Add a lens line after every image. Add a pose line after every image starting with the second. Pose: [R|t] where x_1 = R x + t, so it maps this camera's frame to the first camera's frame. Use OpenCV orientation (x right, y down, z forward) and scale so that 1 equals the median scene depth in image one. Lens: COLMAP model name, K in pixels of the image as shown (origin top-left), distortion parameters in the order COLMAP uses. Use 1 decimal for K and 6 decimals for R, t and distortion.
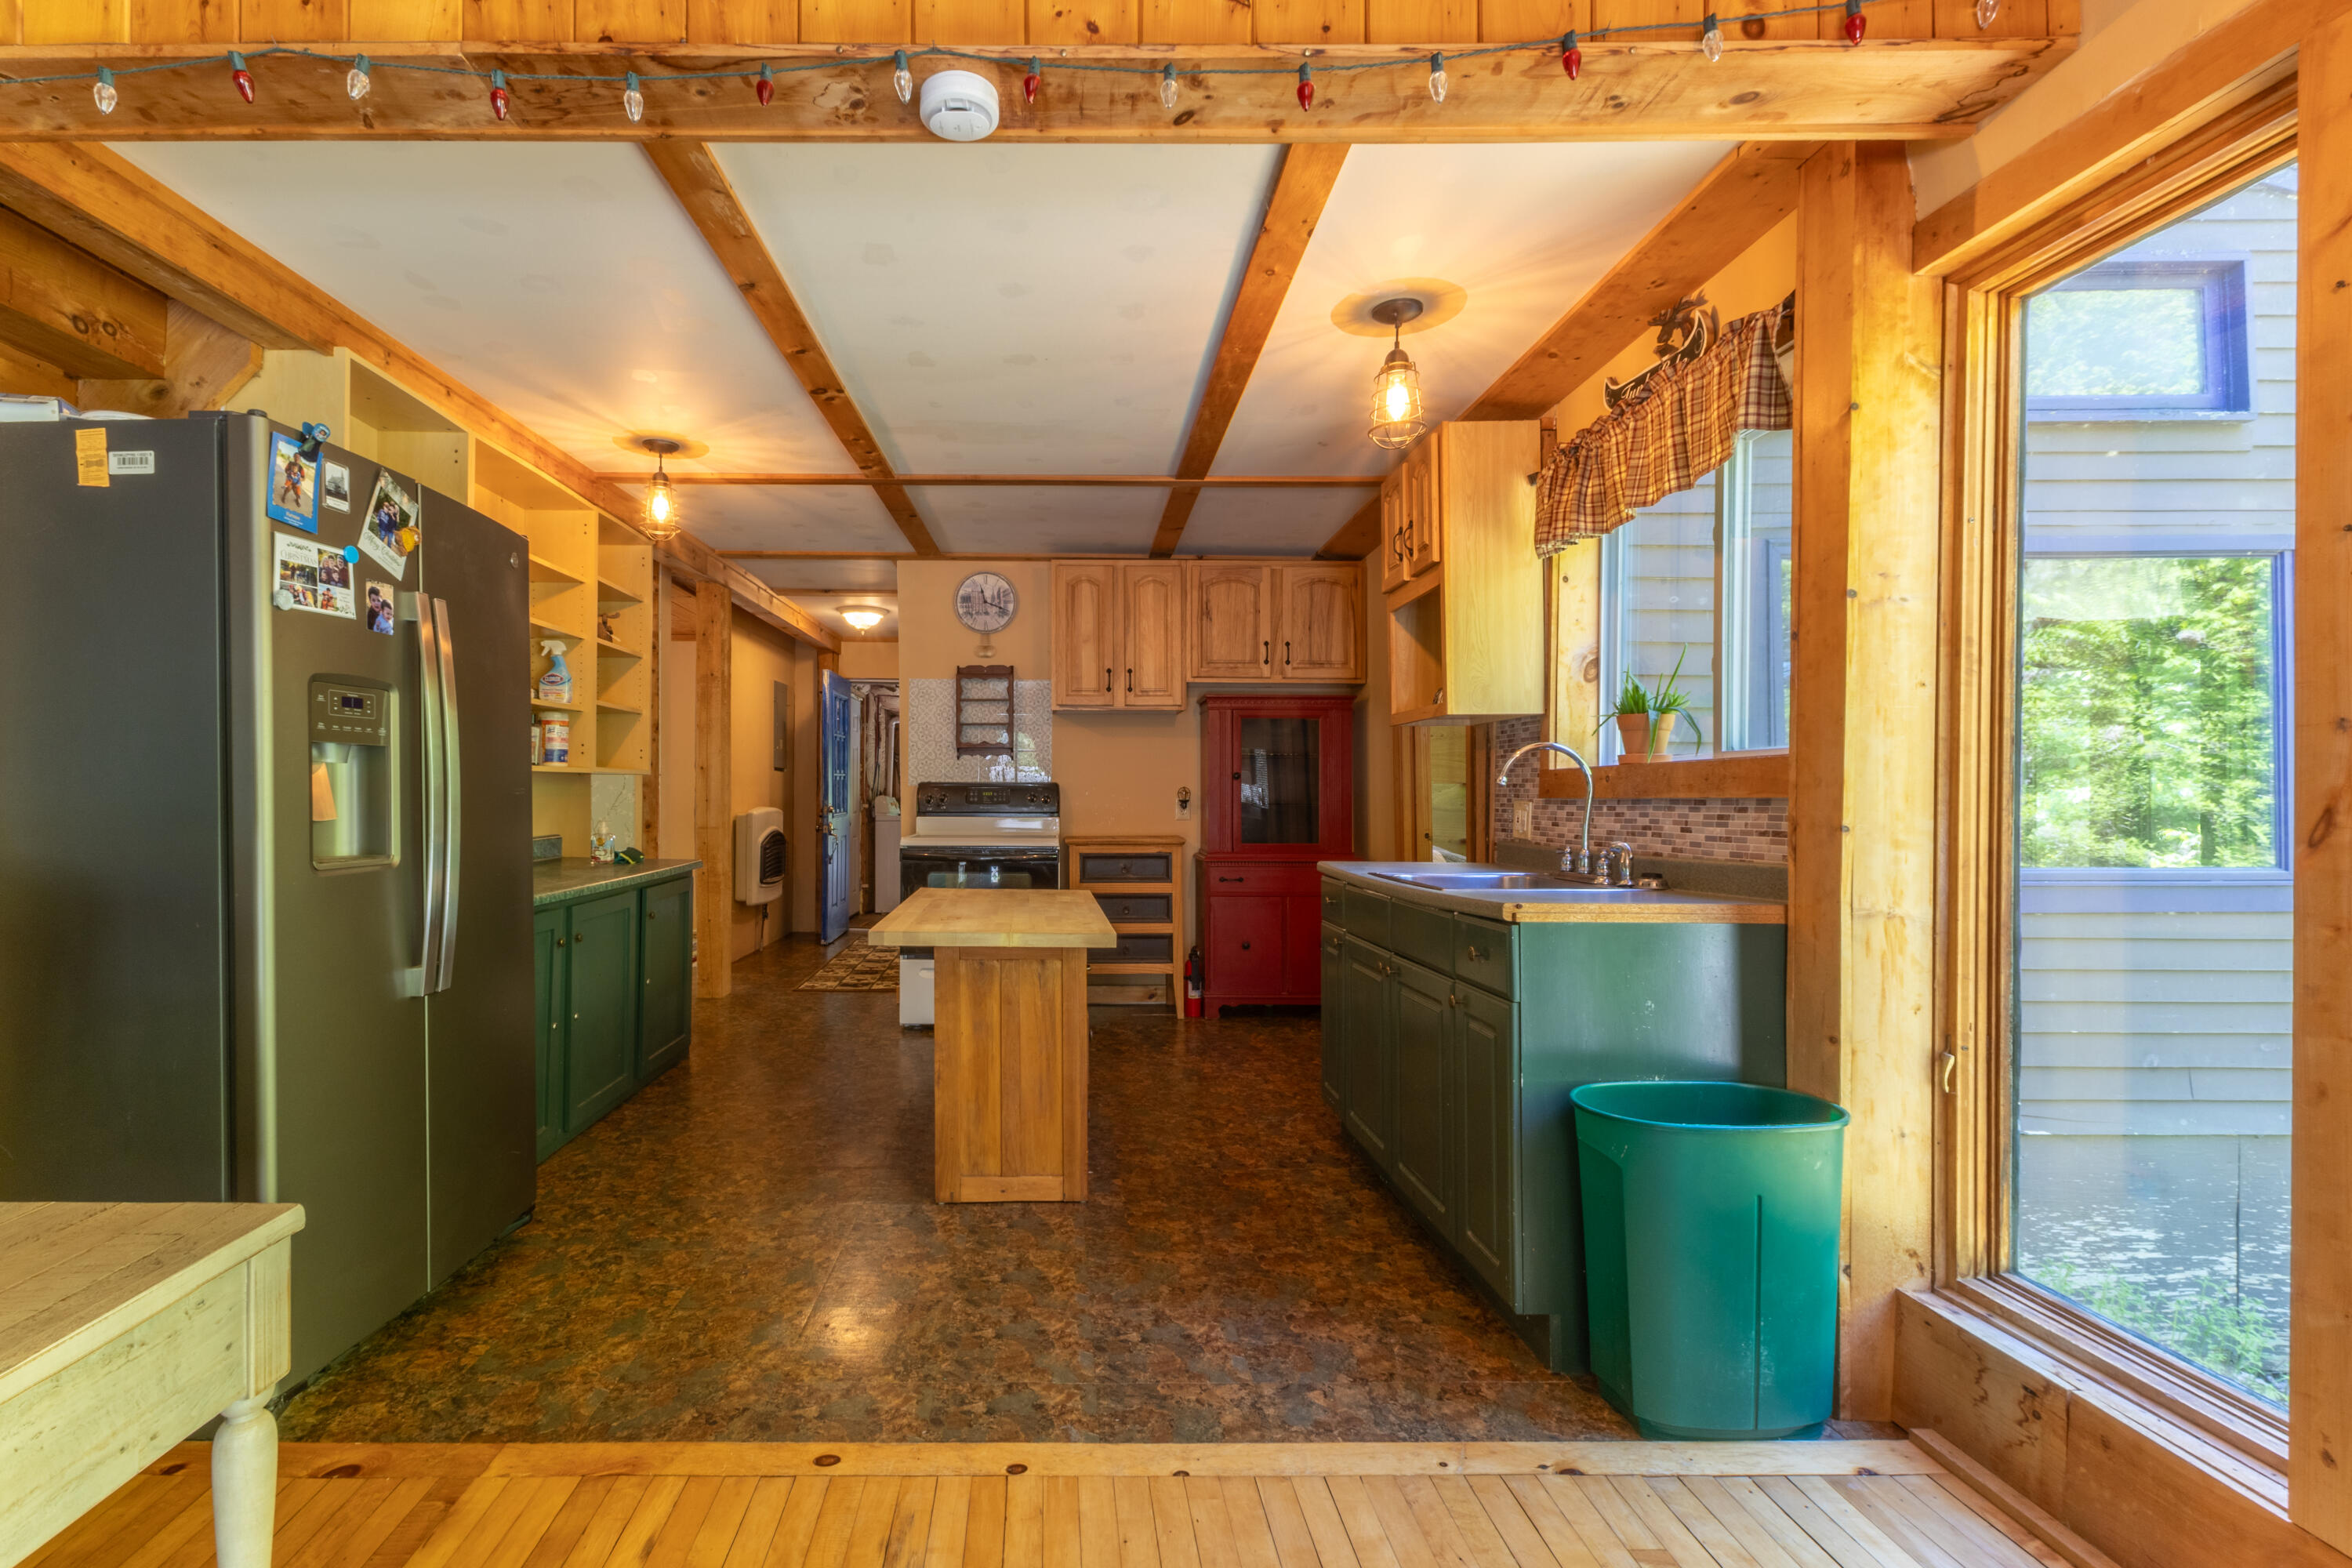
lens RADIAL K [[1077.4, 0, 1172.0], [0, 1077.4, 765.7], [0, 0, 1]] dist [-0.001703, 0.000176]
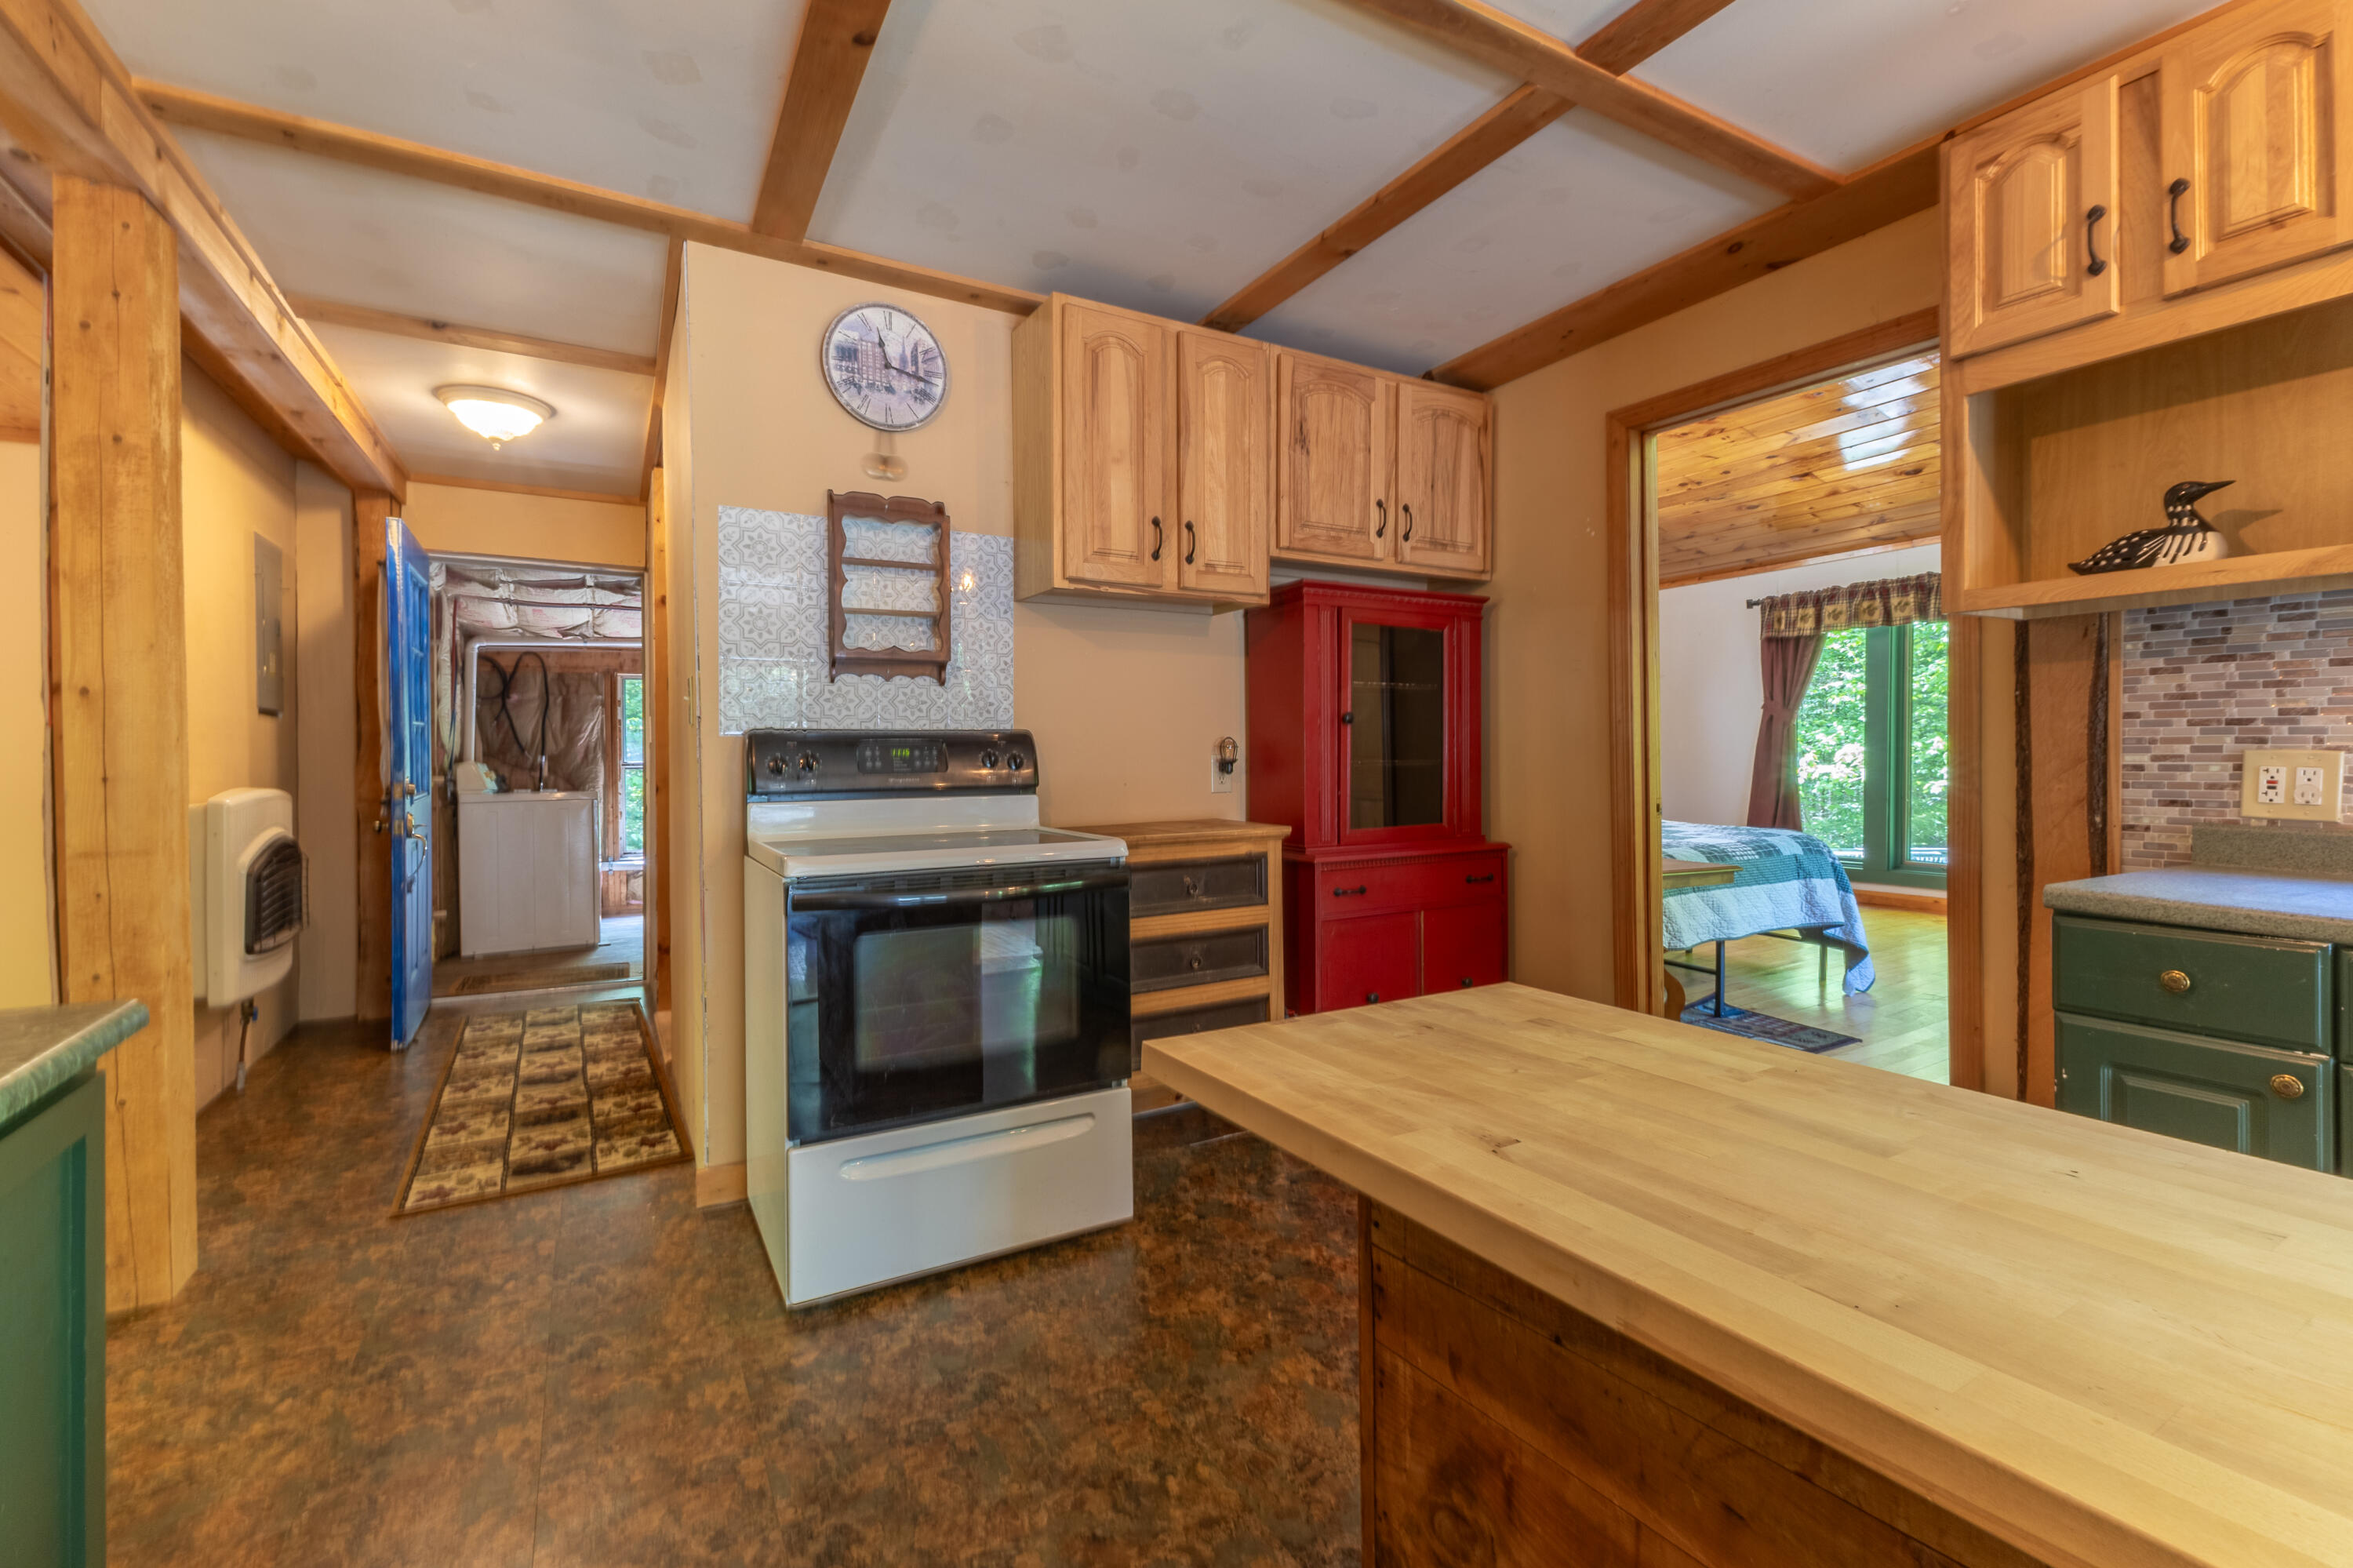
lens RADIAL K [[999.8, 0, 1216.2], [0, 999.8, 743.8], [0, 0, 1]] dist [-0.002601, 0.000114]
pose [[0.889001, -0.007045, 0.457851, -0.250827], [0.000895, 0.999906, 0.013649, 0.015588], [-0.457905, -0.011724, 0.888924, 0.520719]]
